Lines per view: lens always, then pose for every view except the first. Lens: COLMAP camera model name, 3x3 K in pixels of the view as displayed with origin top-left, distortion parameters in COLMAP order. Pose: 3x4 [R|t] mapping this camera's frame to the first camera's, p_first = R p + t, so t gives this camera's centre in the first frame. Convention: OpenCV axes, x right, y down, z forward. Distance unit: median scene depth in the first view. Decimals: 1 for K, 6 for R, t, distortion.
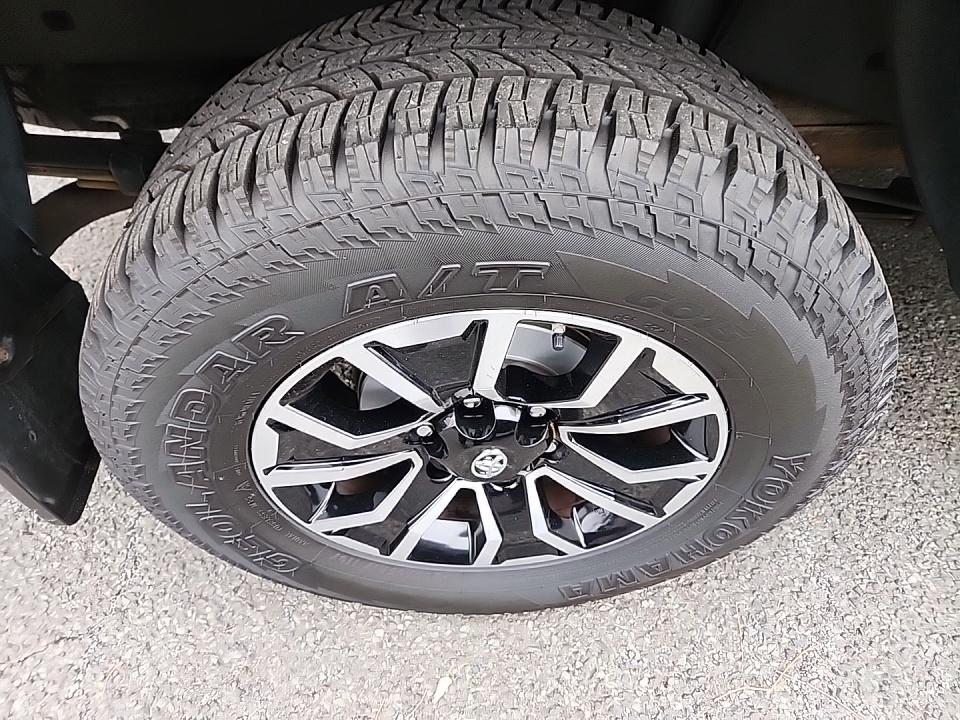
lens RADIAL K [[648.9, 0, 480.4], [0, 648.9, 370.7], [0, 0, 1]] dist [0.058021, -0.049907]
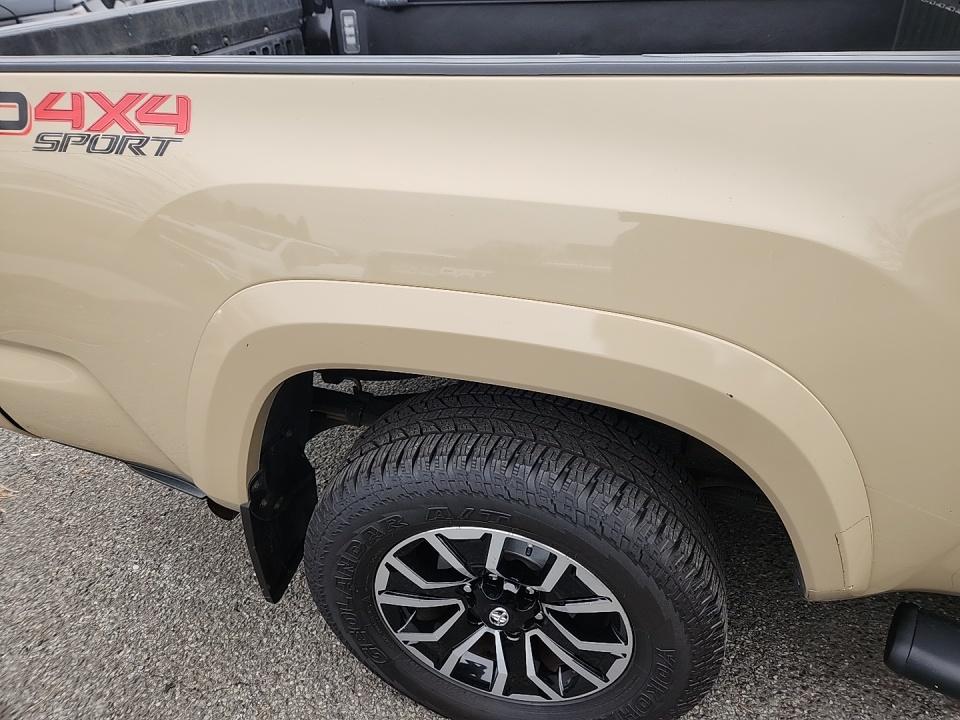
lens RADIAL K [[644.7, 0, 484.5], [0, 644.7, 359.3], [0, 0, 1]] dist [0.054652, -0.045780]
pose [[0.958976, 0.125436, -0.254227, 0.304044], [-0.193104, 0.945592, -0.261853, -0.040740], [0.207549, 0.300203, 0.931022, -0.757147]]
